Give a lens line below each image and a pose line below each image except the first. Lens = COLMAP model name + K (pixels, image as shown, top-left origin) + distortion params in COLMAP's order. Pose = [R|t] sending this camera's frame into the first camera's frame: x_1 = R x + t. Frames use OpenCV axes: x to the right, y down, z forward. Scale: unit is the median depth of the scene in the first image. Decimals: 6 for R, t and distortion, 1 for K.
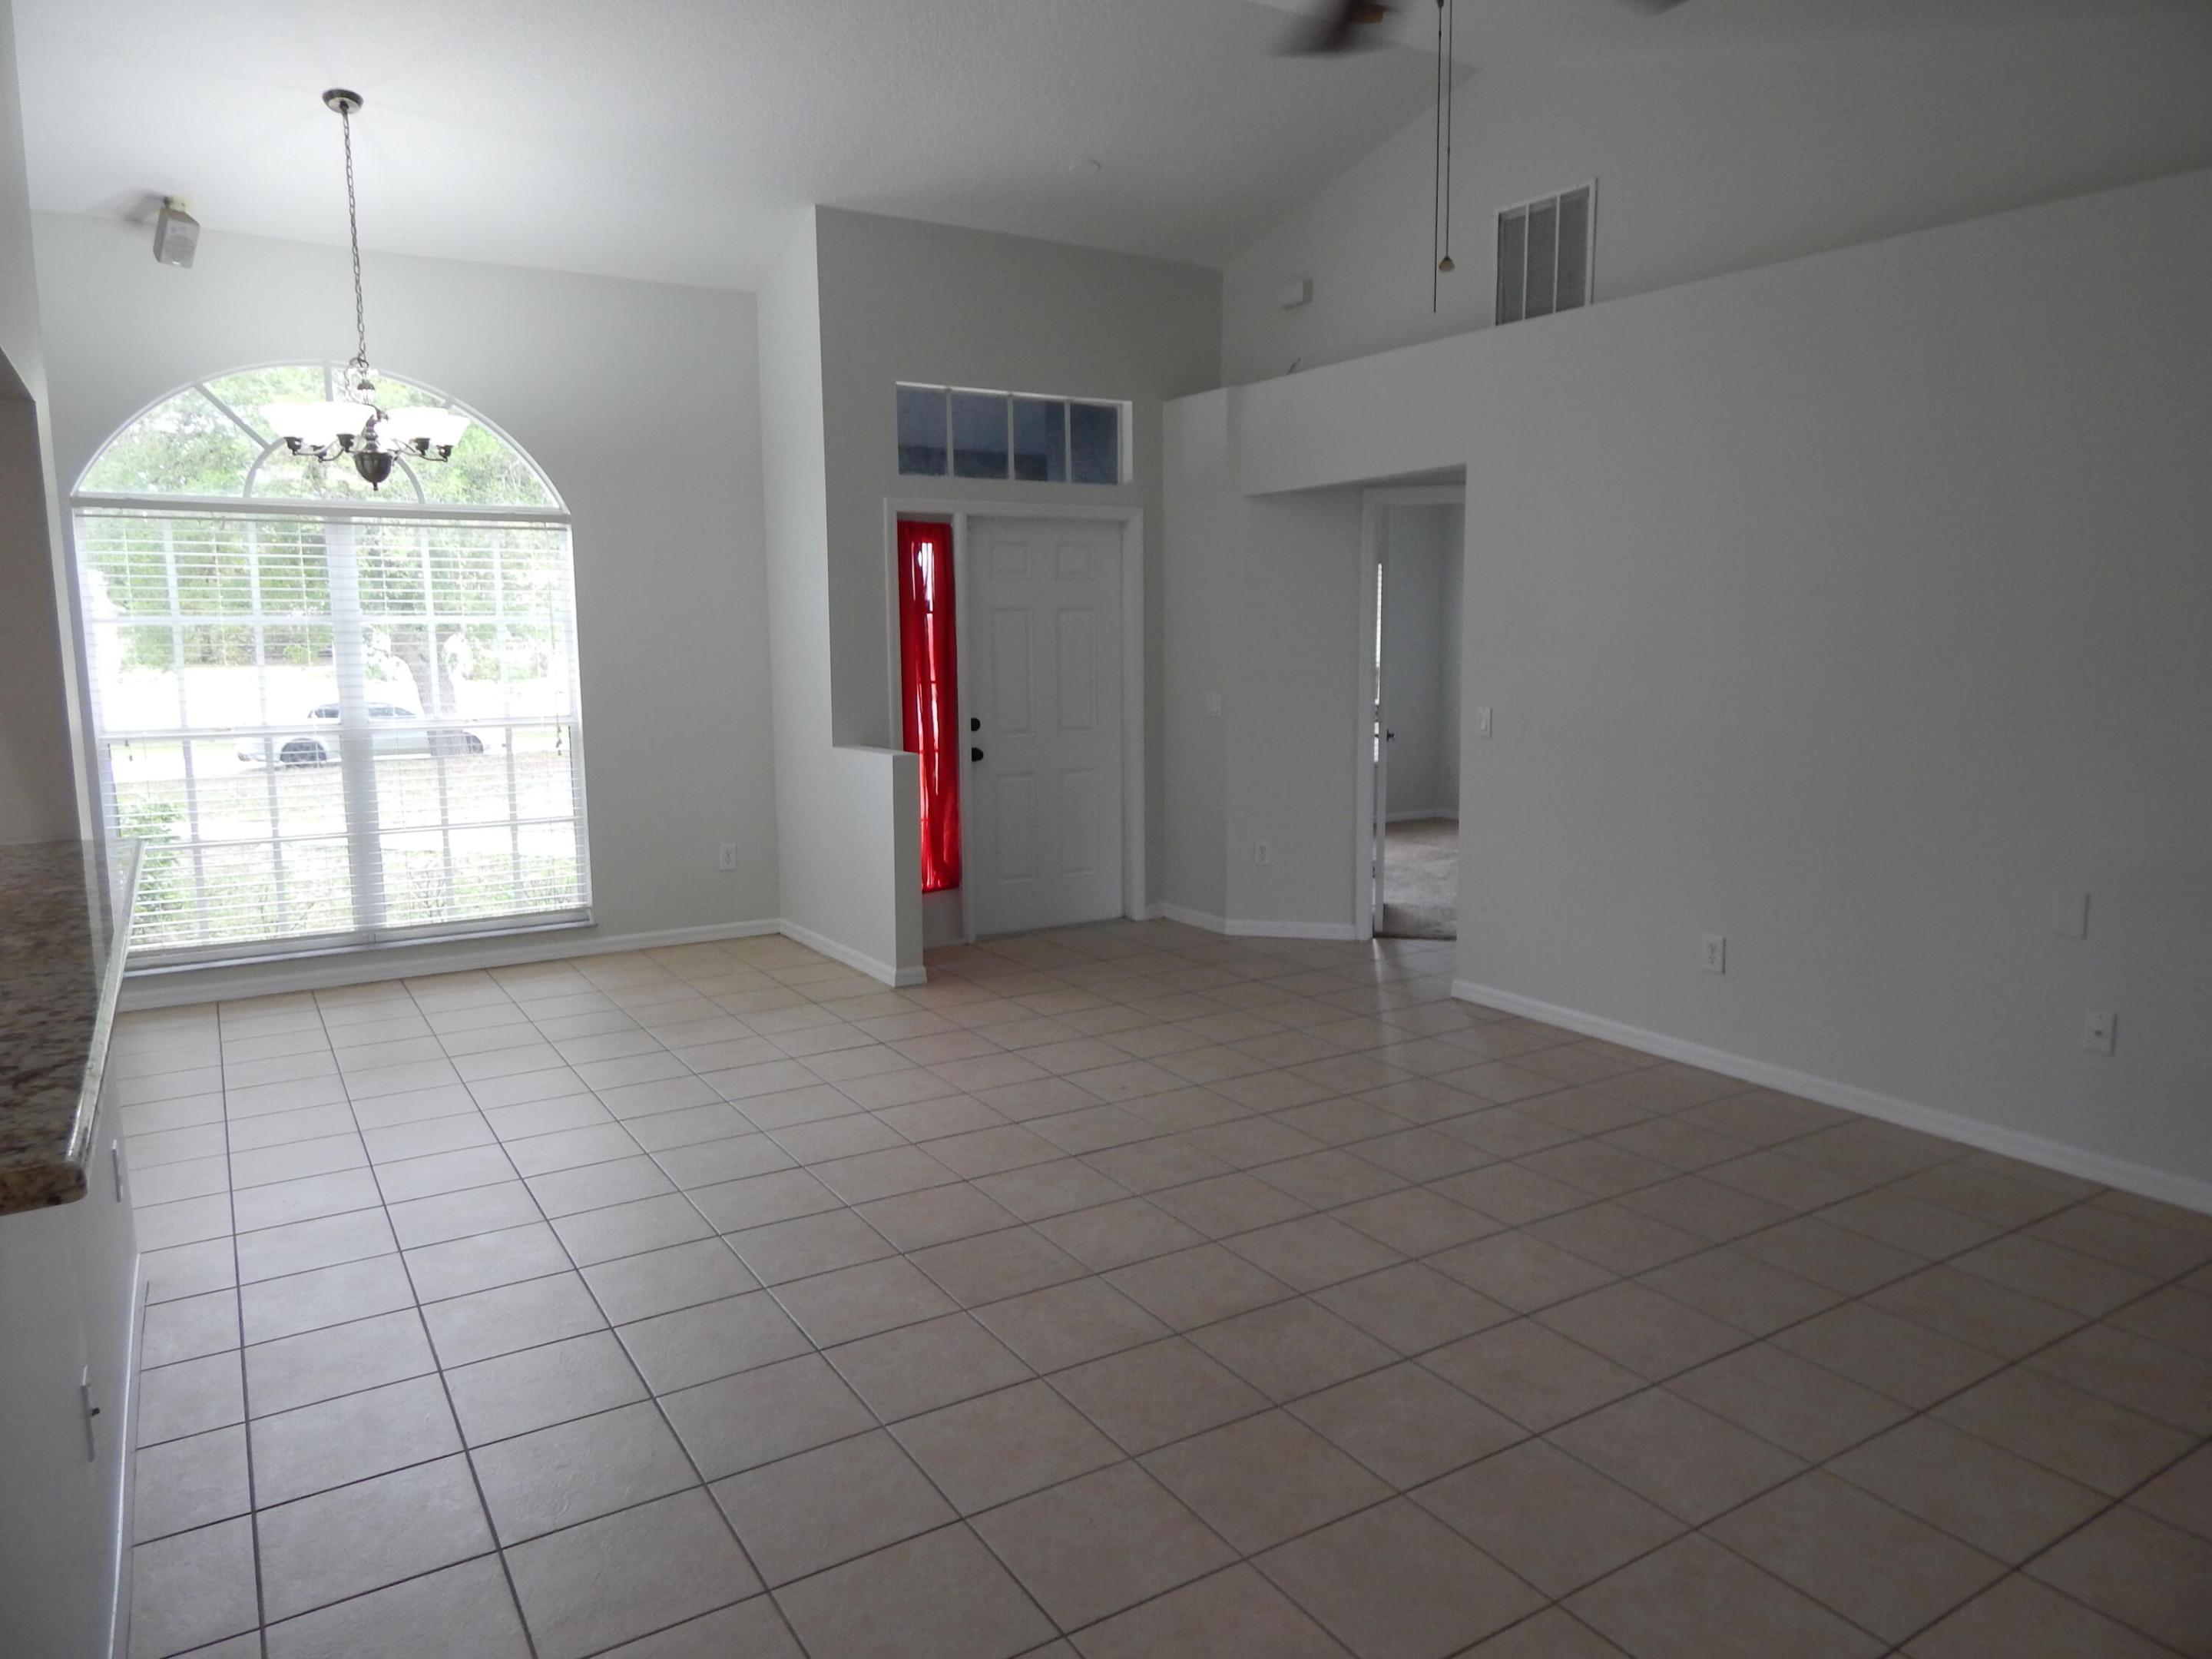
lens RADIAL K [[1451.3, 0, 1104.3], [0, 1451.3, 825.7], [0, 0, 1]] dist [-0.004029, 0.000269]
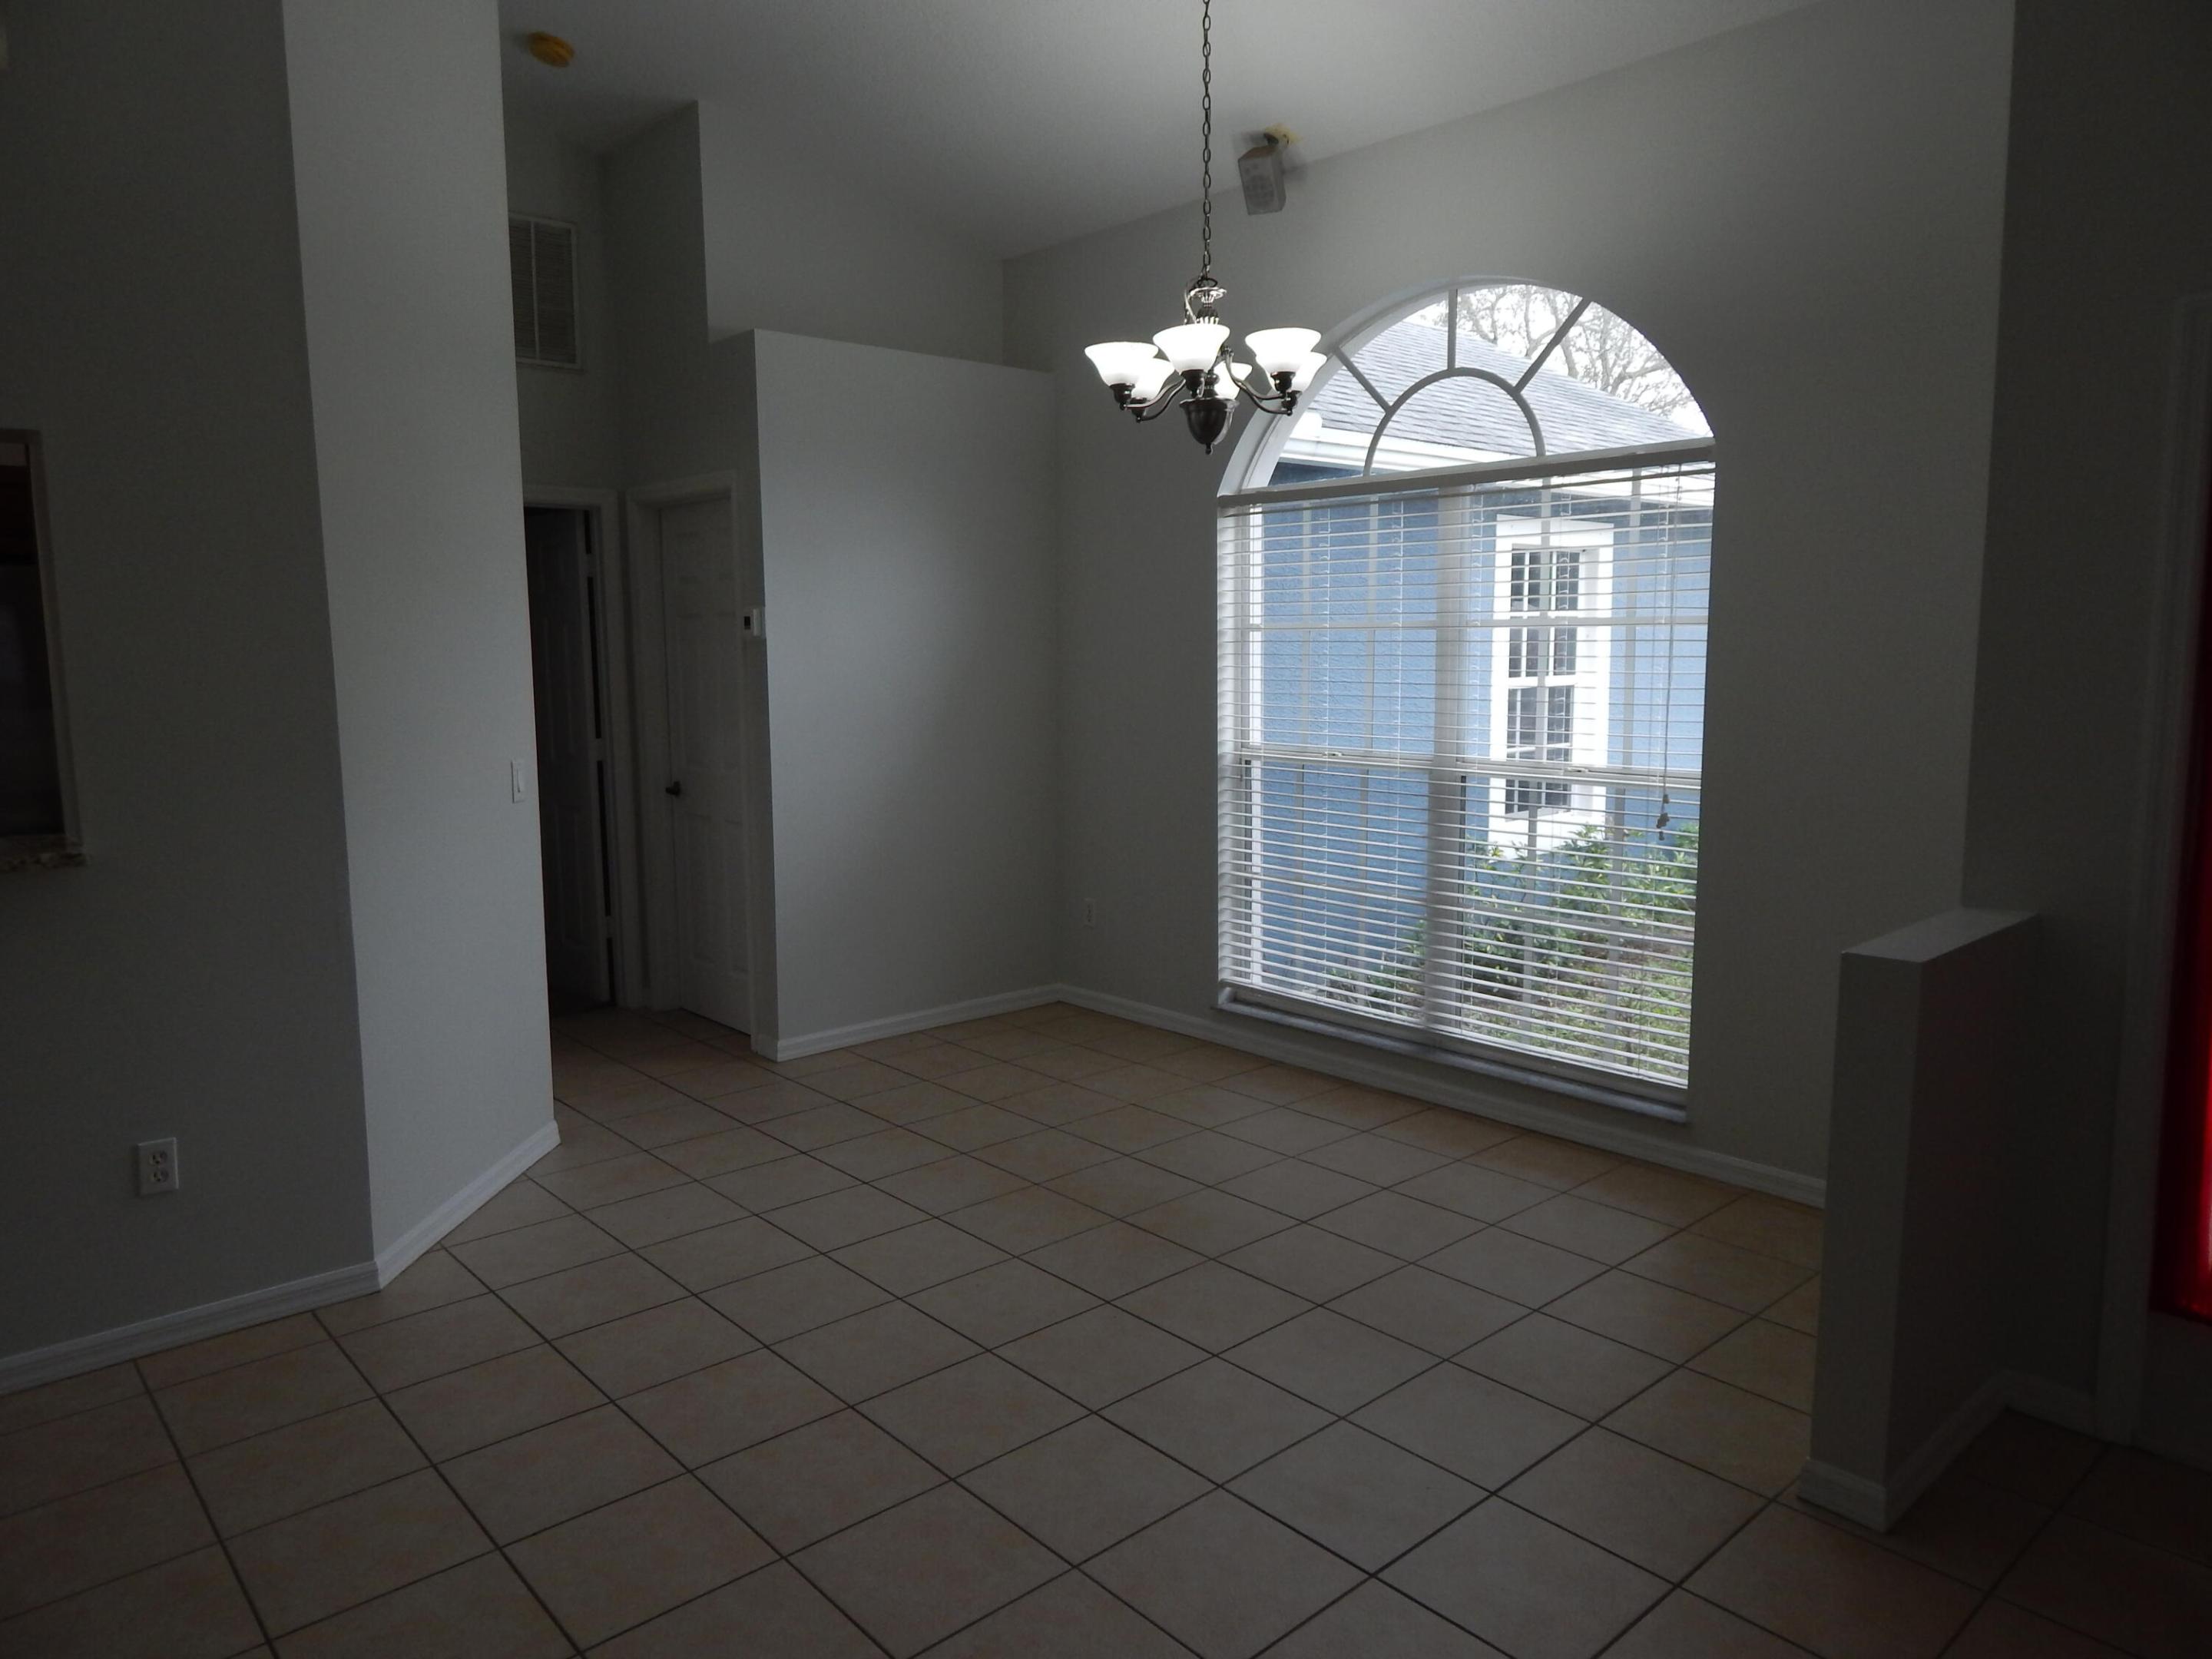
lens RADIAL K [[1451.3, 0, 1107.3], [0, 1451.3, 825.0], [0, 0, 1]] dist [-0.004029, 0.000269]
pose [[0.178667, 0.125801, -0.975834, 0.198587], [-0.131399, 0.985959, 0.103048, -0.092861], [0.975096, 0.109812, 0.192689, 0.693453]]
